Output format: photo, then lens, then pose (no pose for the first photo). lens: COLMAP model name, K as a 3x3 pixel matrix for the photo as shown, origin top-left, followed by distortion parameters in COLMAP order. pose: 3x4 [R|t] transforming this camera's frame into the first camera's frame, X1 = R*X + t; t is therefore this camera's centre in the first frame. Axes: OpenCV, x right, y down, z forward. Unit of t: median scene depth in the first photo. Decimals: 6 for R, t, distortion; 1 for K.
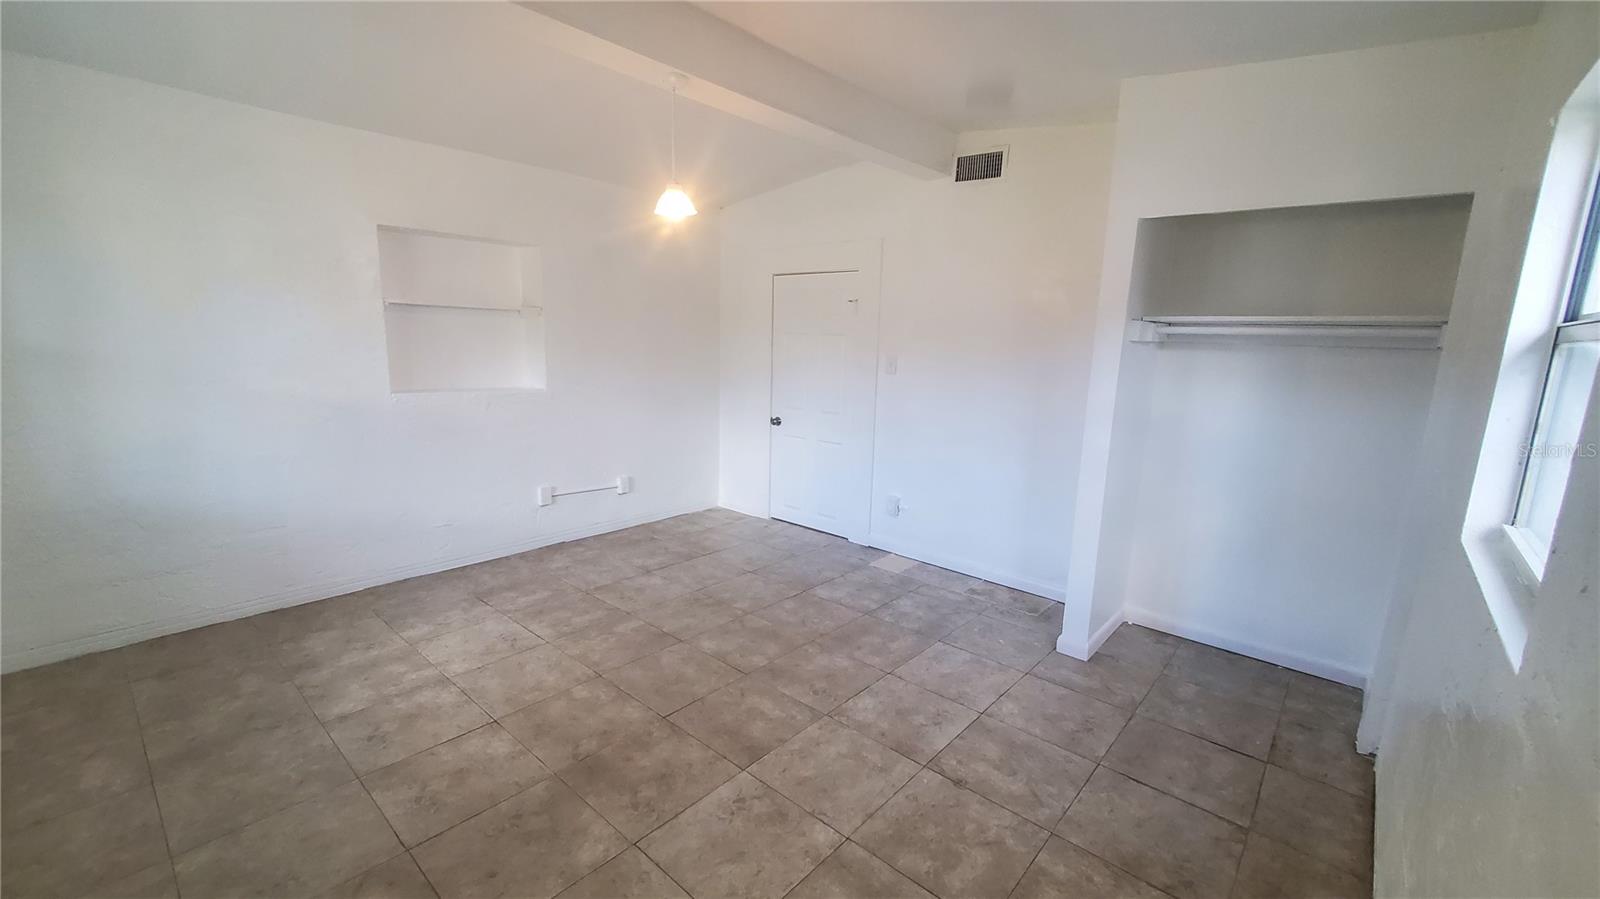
lens RADIAL K [[653.4, 0, 803.9], [0, 653.4, 453.0], [0, 0, 1]] dist [0.004382, 0.000839]
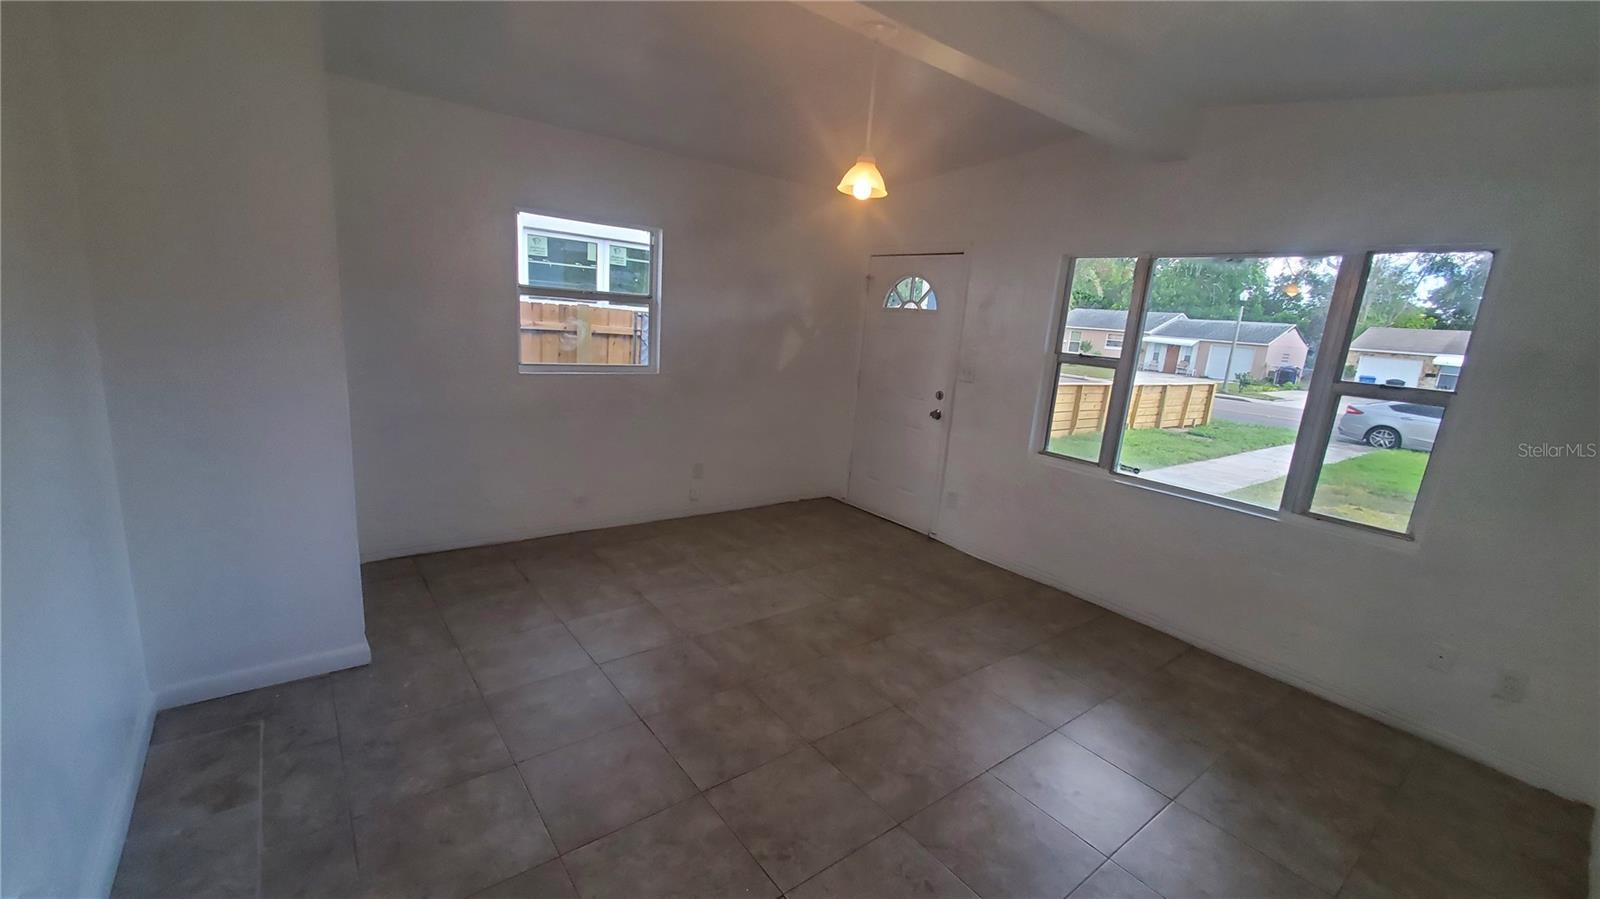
lens RADIAL K [[653.4, 0, 800.0], [0, 653.4, 455.6], [0, 0, 1]] dist [0.004382, 0.000839]
pose [[-0.975821, -0.144768, 0.163757, -0.272953], [-0.071873, 0.920073, 0.385097, -0.334378], [-0.206418, 0.364016, -0.908231, 1.706887]]
